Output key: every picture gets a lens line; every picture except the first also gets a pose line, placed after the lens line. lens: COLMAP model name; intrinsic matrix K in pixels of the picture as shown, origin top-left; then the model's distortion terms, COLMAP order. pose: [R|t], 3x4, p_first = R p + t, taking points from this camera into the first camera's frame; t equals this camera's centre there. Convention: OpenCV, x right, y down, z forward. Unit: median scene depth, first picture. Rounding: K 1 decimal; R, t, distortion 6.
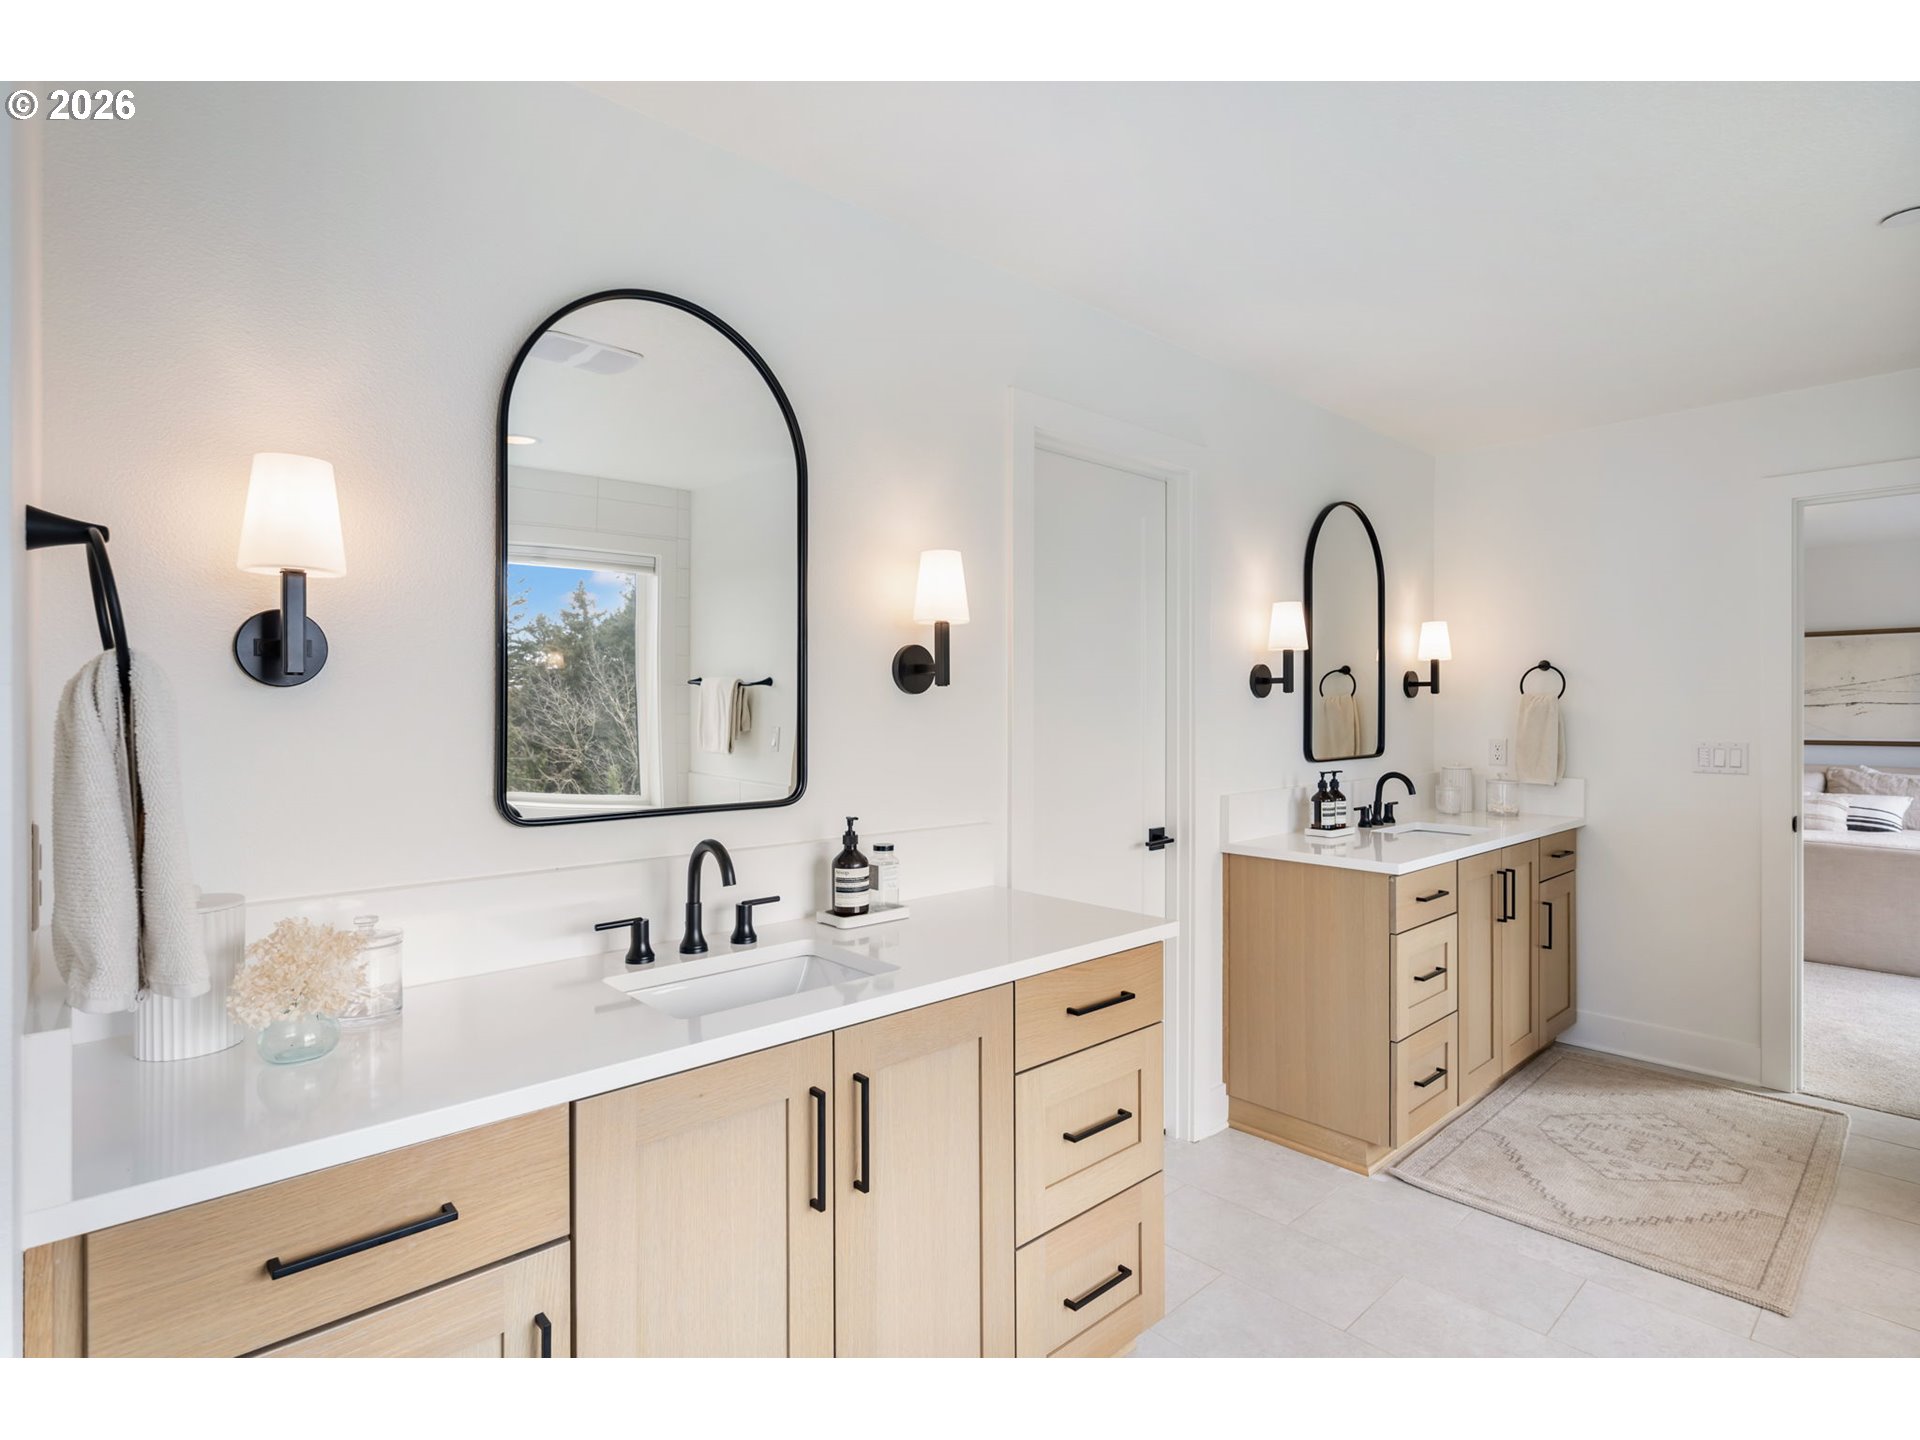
lens RADIAL K [[917.8, 0, 966.2], [0, 917.8, 720.6], [0, 0, 1]] dist [0.001231, -0.000210]
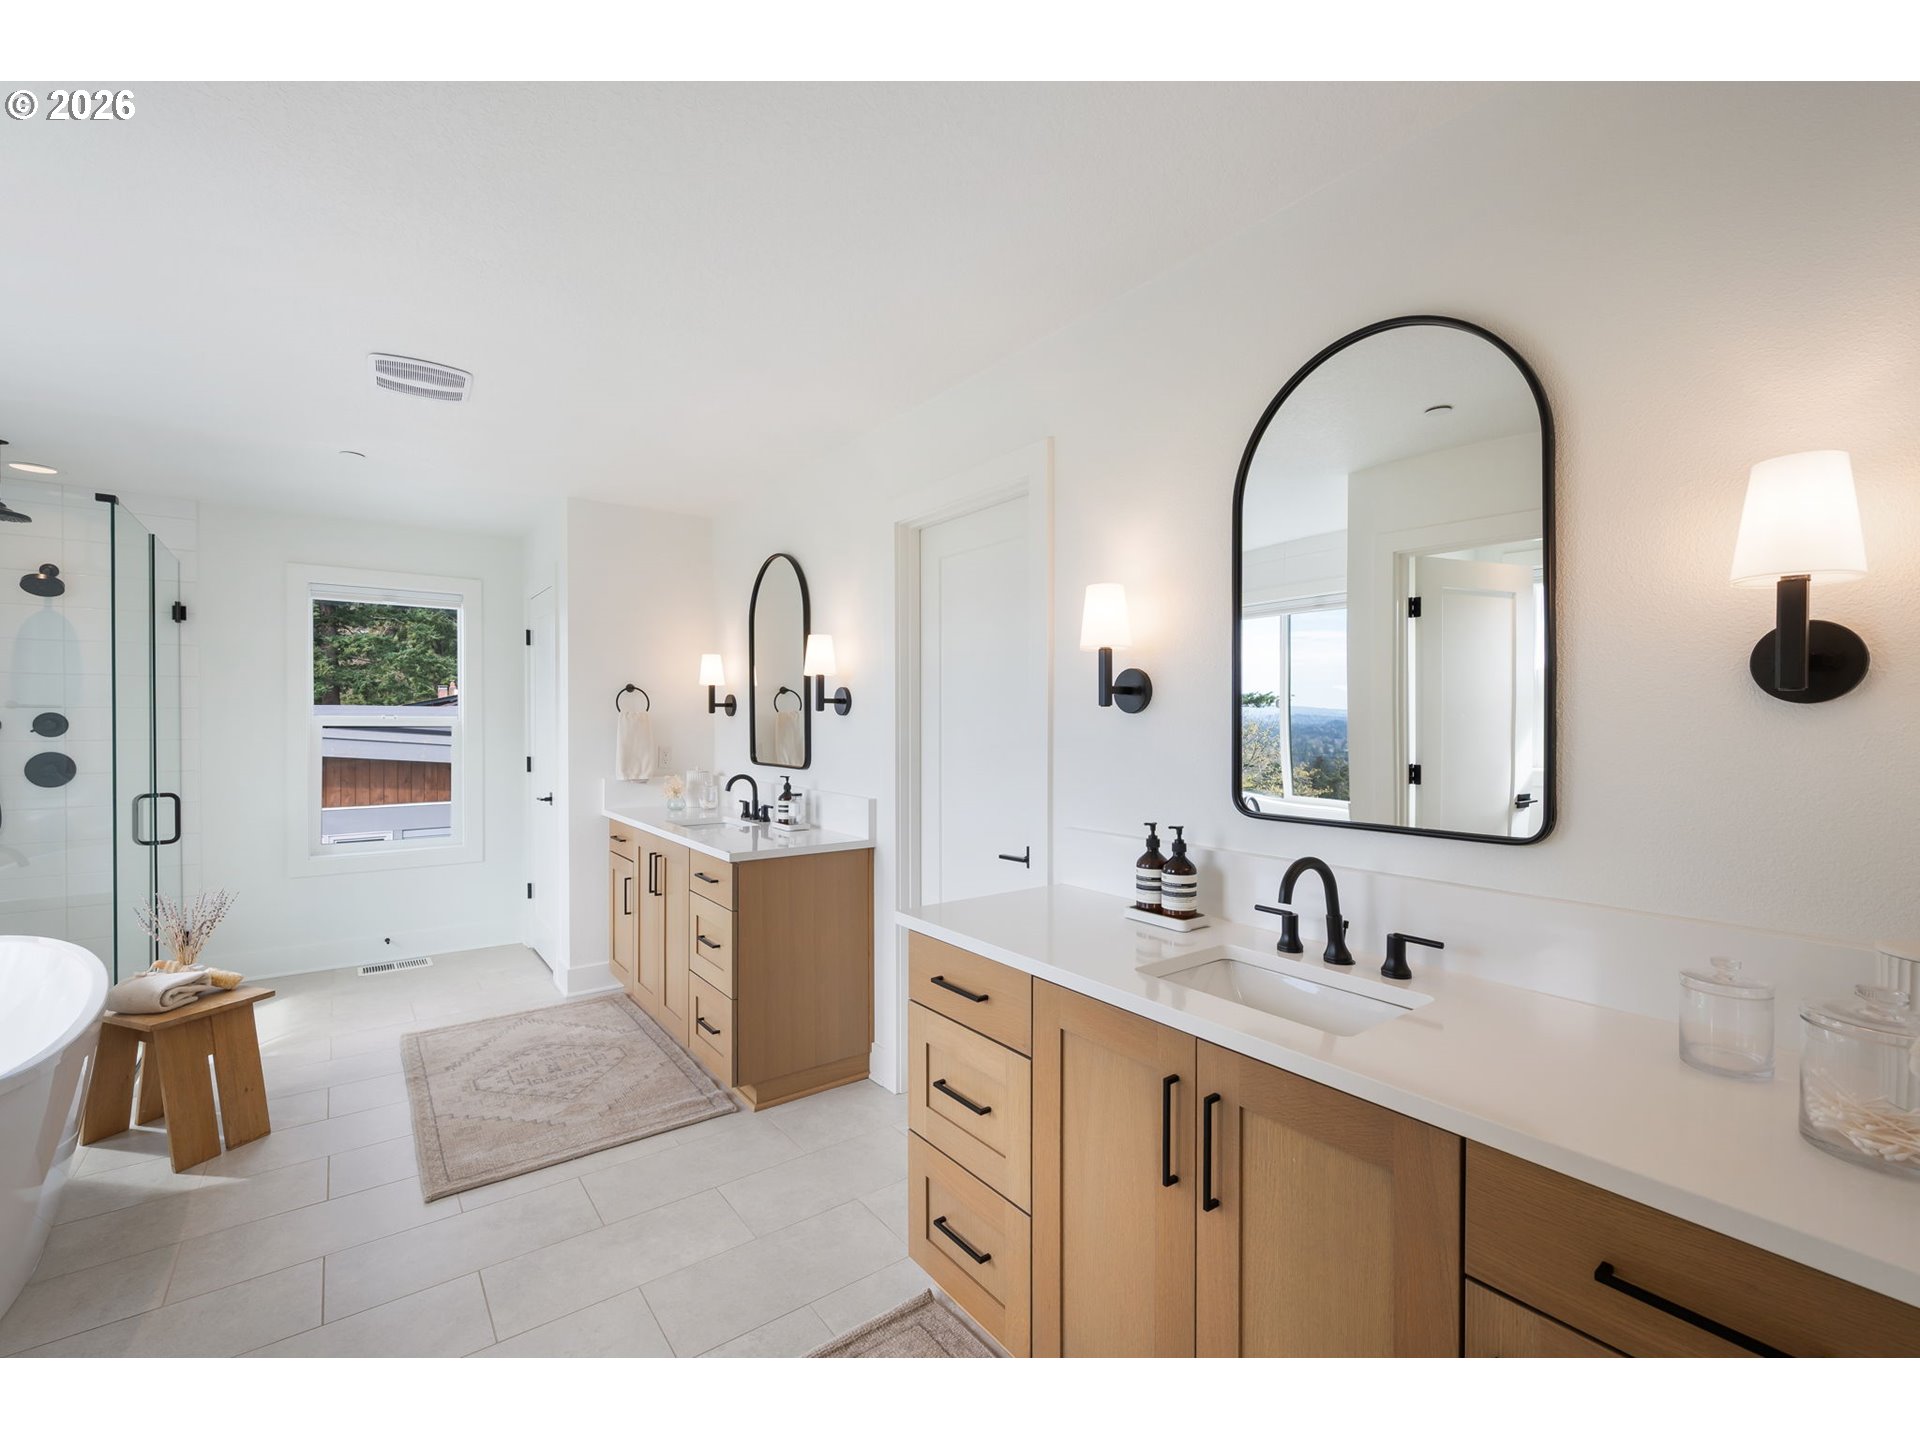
lens RADIAL K [[917.8, 0, 966.2], [0, 917.8, 720.6], [0, 0, 1]] dist [0.001231, -0.000210]
pose [[-0.157695, -0.015451, -0.987367, 0.884781], [-0.013170, 0.999822, -0.013542, -0.003159], [0.987400, 0.010868, -0.157870, 0.820623]]
